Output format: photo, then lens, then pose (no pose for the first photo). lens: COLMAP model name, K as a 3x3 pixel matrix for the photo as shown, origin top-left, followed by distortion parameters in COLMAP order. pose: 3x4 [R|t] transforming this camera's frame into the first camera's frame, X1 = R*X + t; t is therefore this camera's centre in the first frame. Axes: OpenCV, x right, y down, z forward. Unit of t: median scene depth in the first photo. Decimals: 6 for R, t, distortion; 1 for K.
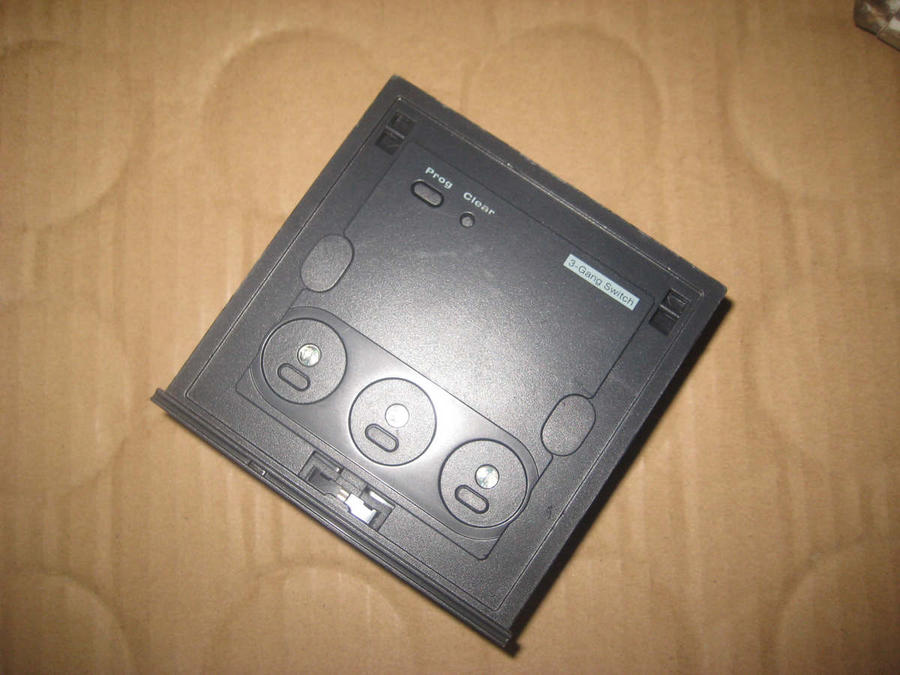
lens RADIAL K [[947.8, 0, 450.0], [0, 947.8, 337.5], [0, 0, 1]] dist [-0.152228, 0.170543]
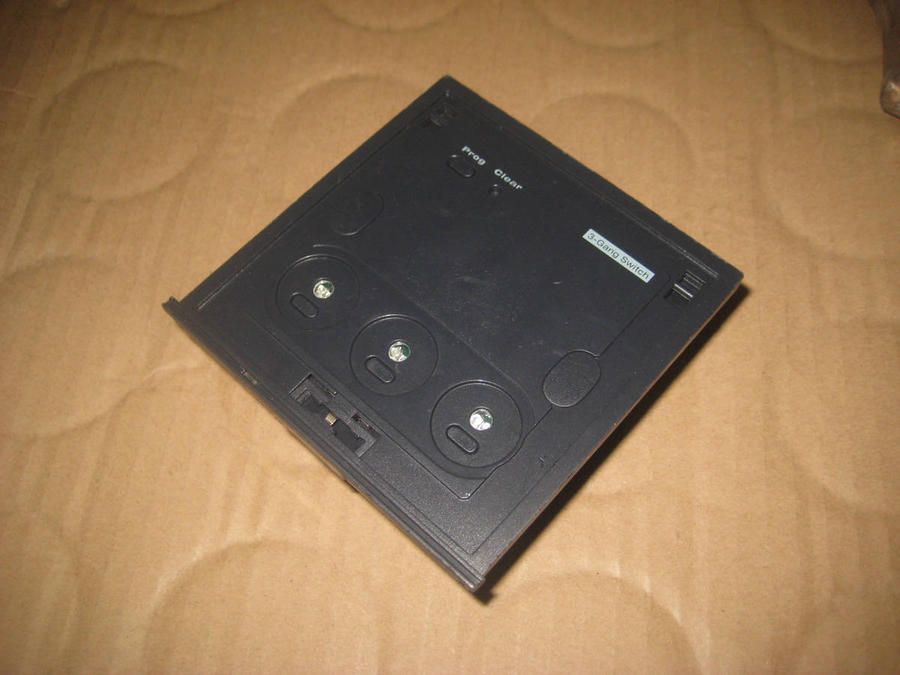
lens RADIAL K [[947.8, 0, 450.0], [0, 947.8, 337.5], [0, 0, 1]] dist [-0.152228, 0.170543]
pose [[0.989191, 0.116304, -0.089302, 0.071302], [-0.139334, 0.935287, -0.325307, 0.329627], [0.045689, 0.334233, 0.941382, 0.057416]]
